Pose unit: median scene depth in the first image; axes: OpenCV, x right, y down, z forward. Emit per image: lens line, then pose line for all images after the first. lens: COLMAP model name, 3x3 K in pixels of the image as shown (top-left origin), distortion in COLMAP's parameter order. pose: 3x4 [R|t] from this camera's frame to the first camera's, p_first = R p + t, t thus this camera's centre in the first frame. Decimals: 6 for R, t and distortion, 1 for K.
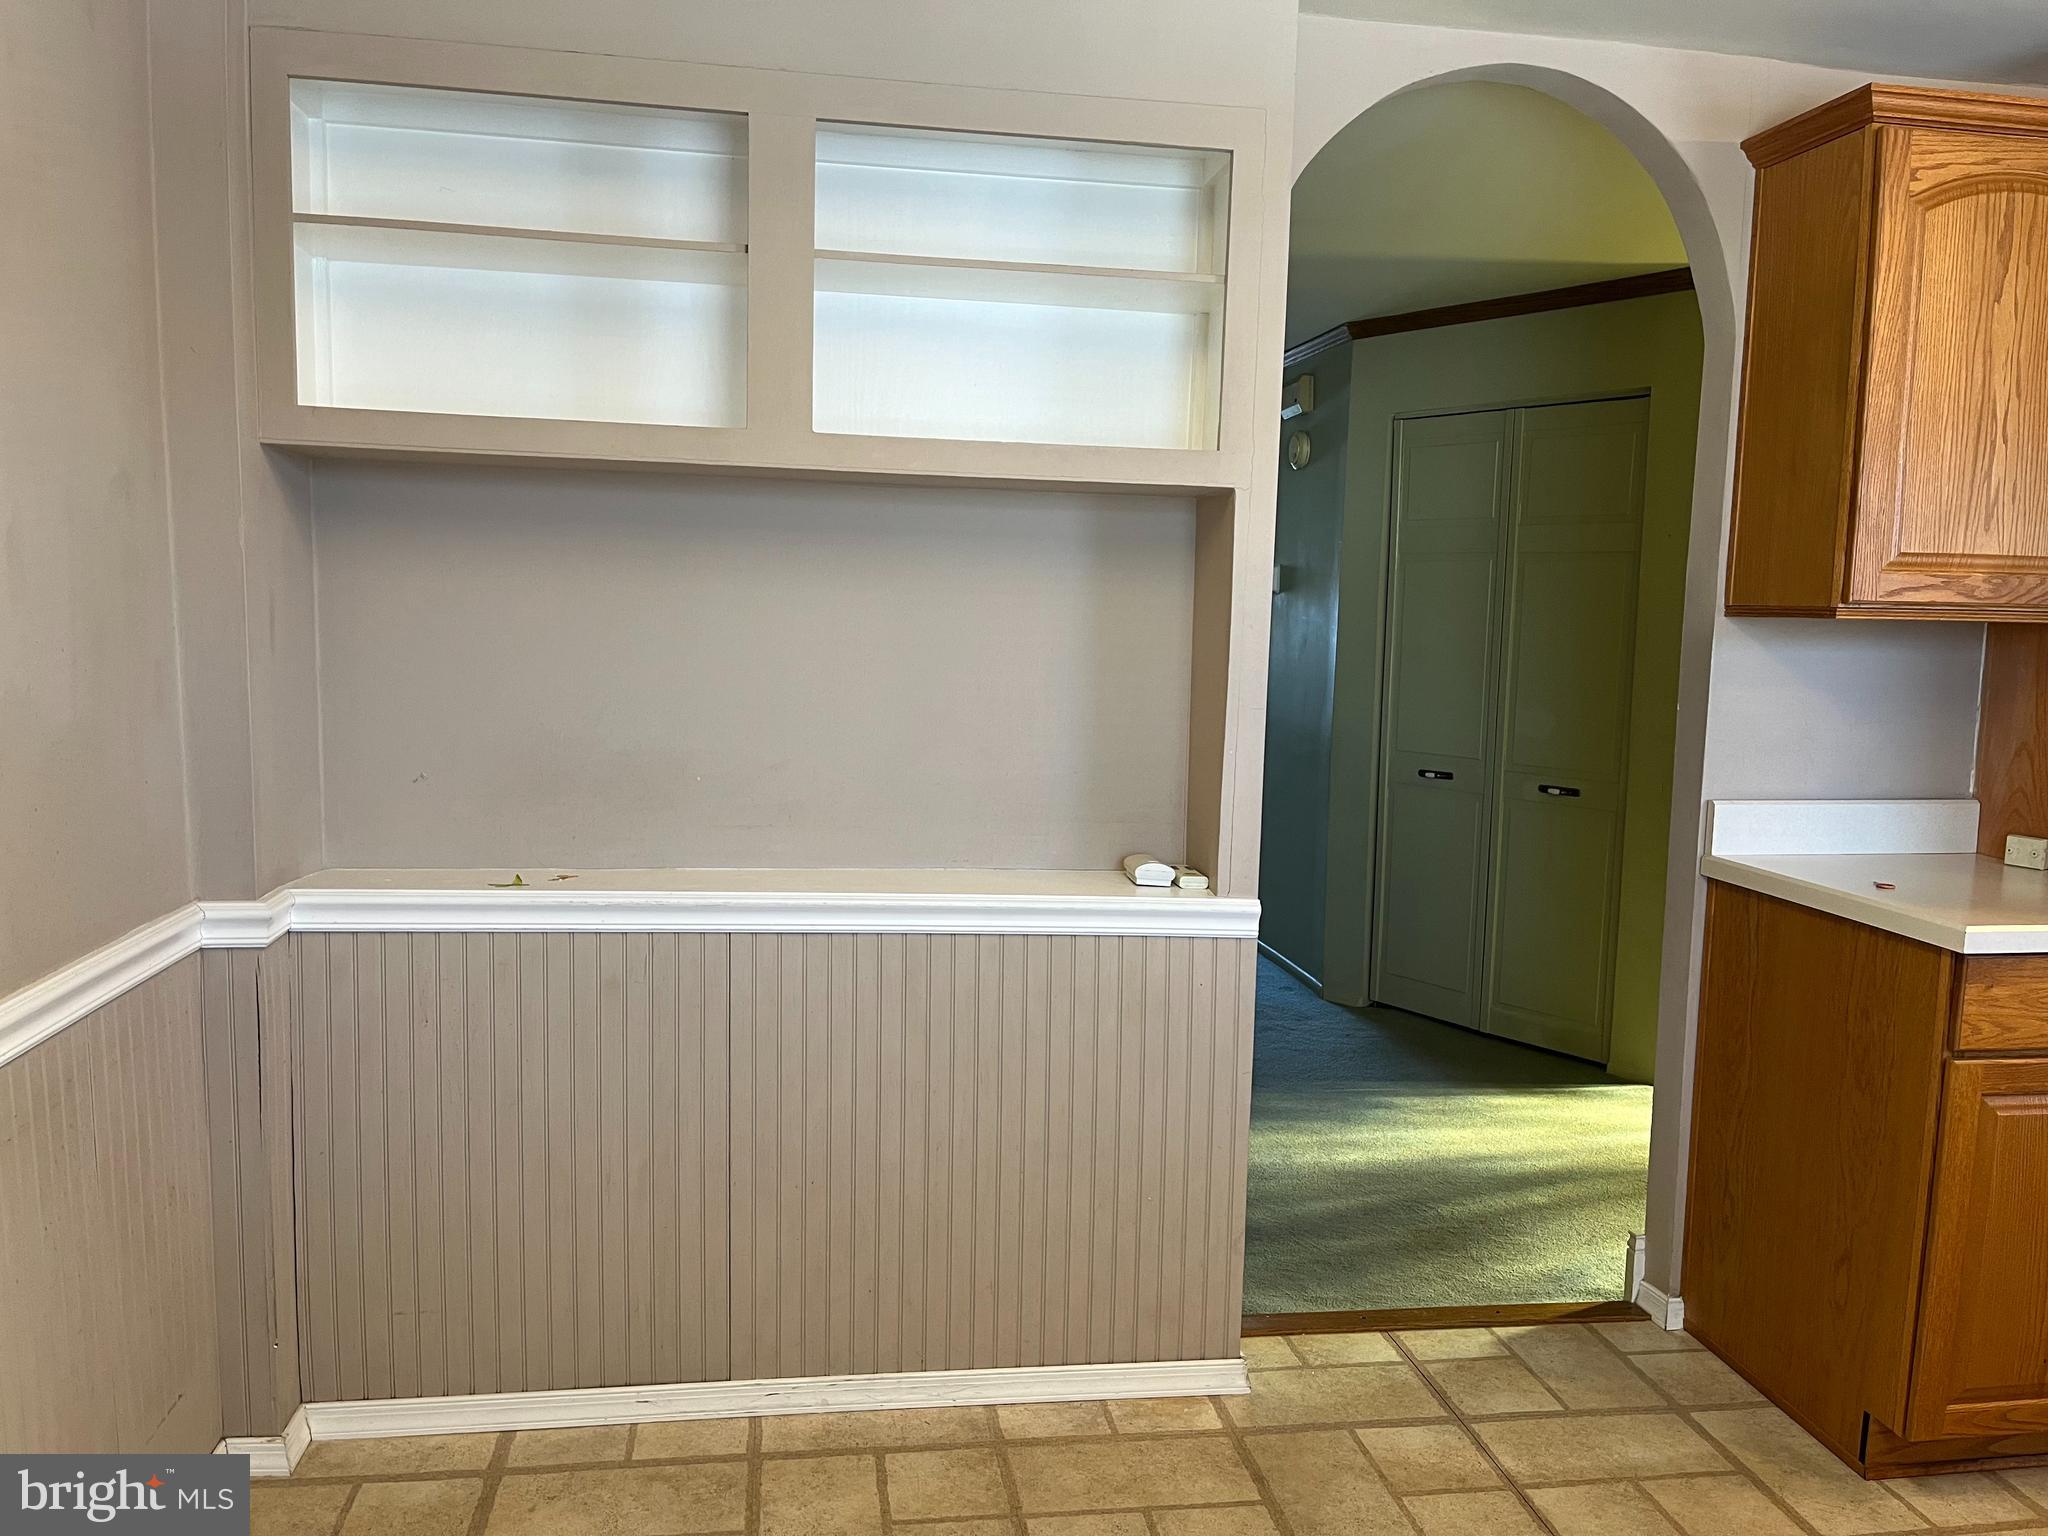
lens RADIAL K [[1557.2, 0, 1025.2], [0, 1557.2, 774.1], [0, 0, 1]] dist [0.057798, -0.070111]
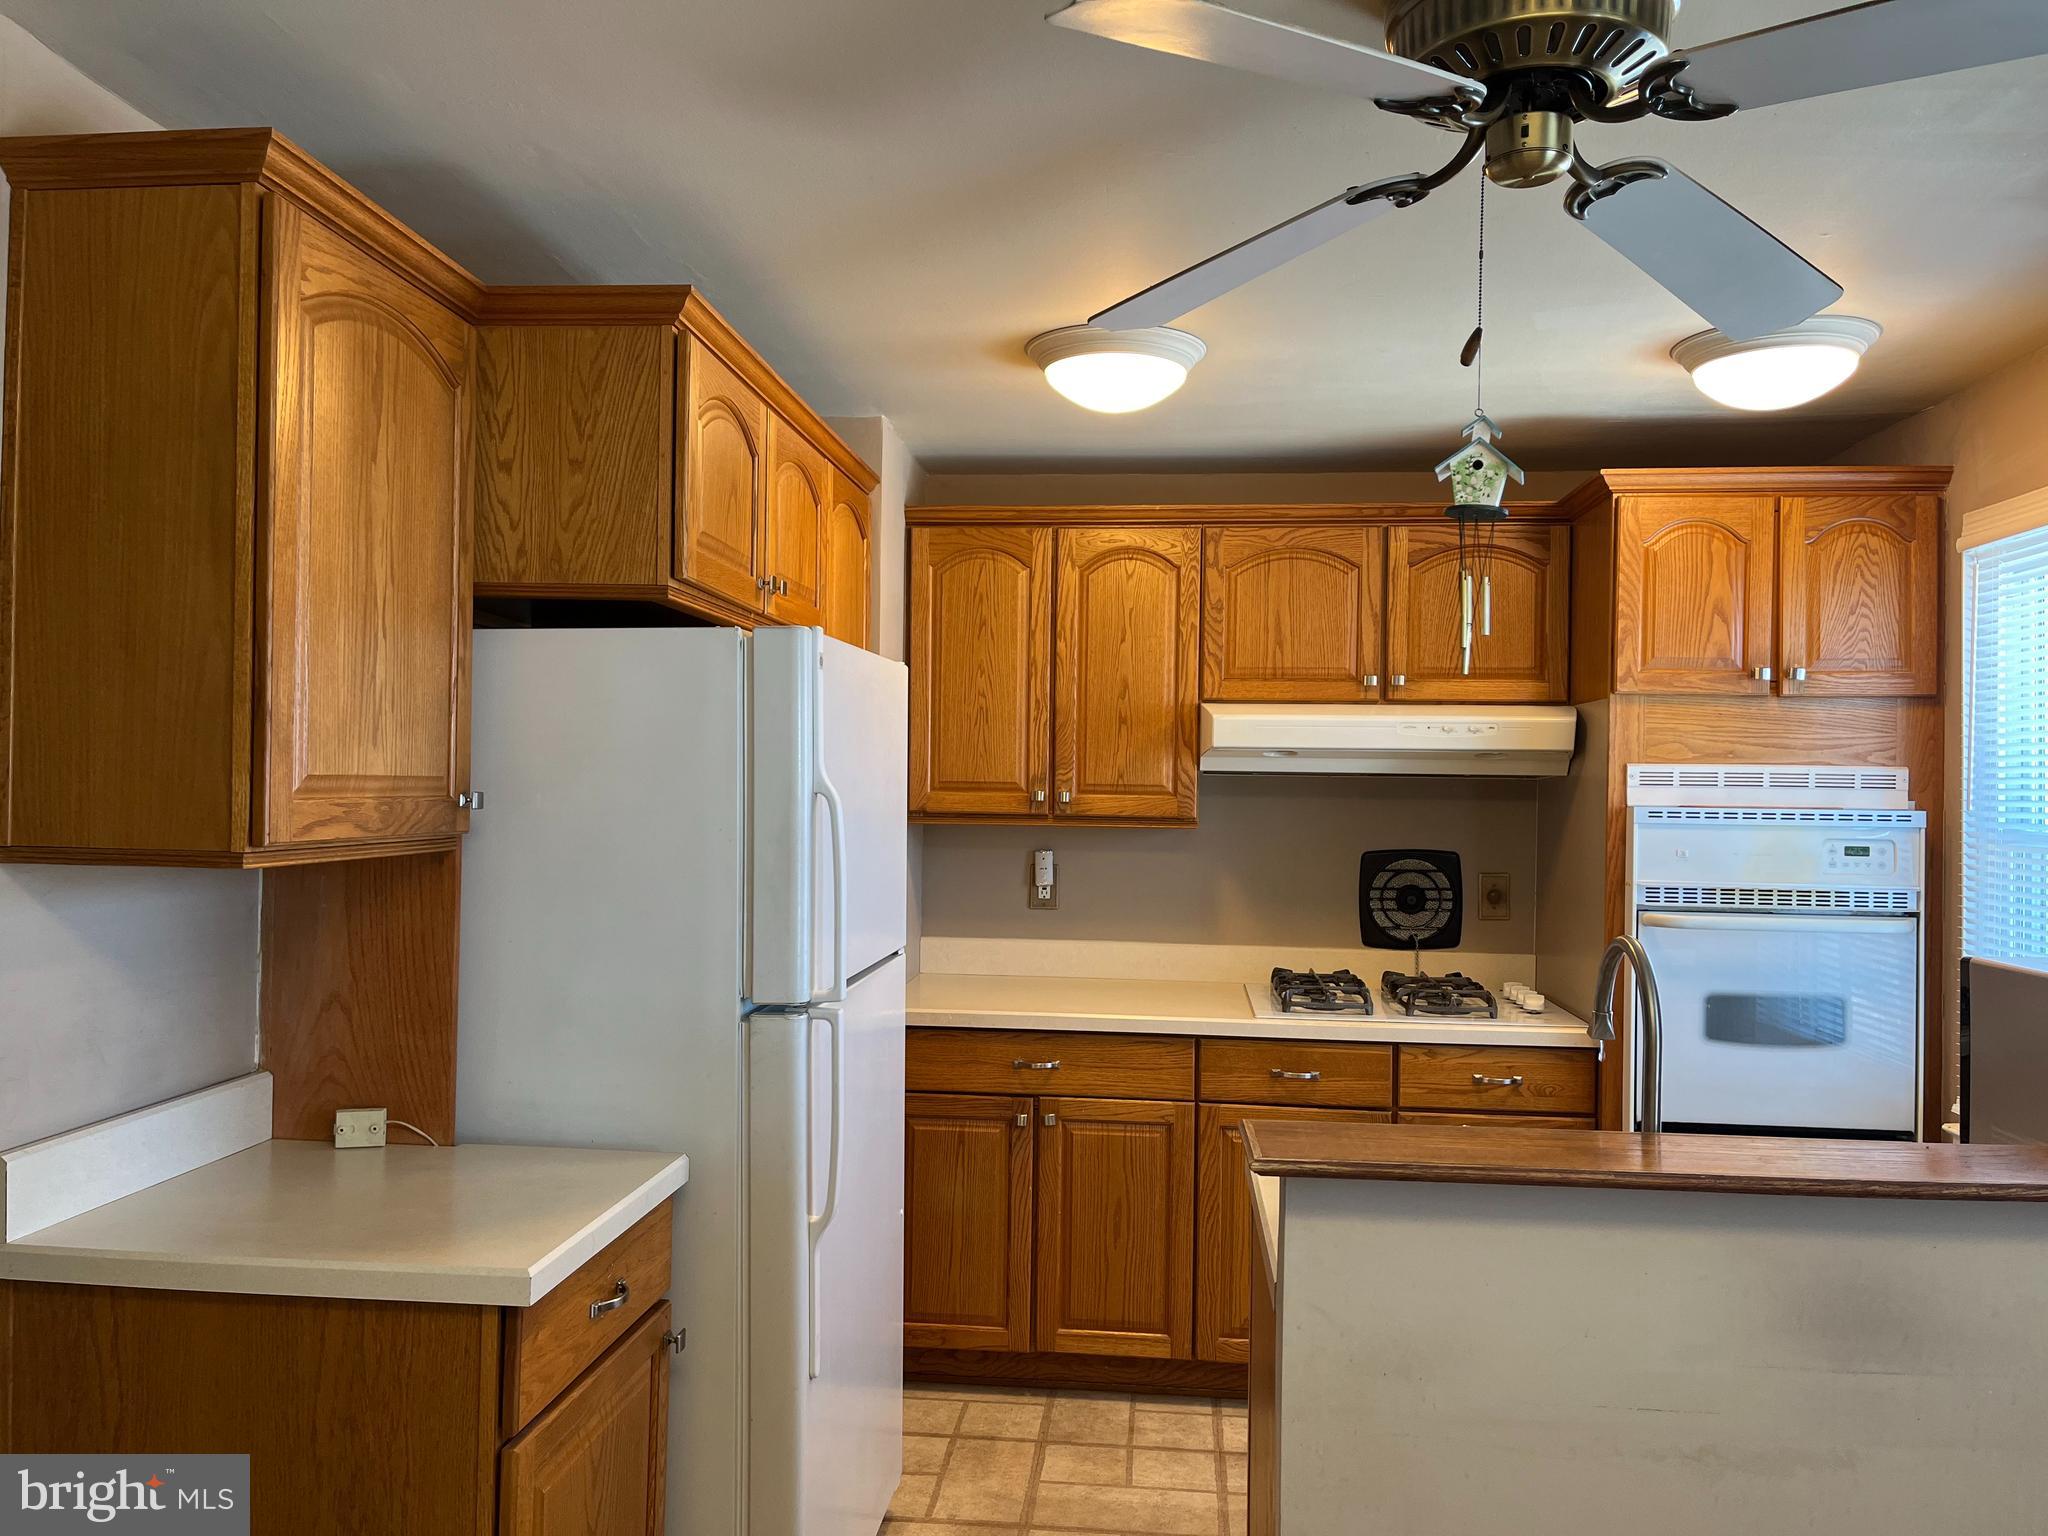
lens RADIAL K [[1557.2, 0, 972.3], [0, 1557.2, 787.1], [0, 0, 1]] dist [0.057798, -0.070111]
pose [[0.283284, -0.020260, 0.958822, -0.060551], [0.101453, 0.994800, -0.008954, -0.097225], [-0.953655, 0.099812, 0.283867, 0.497172]]
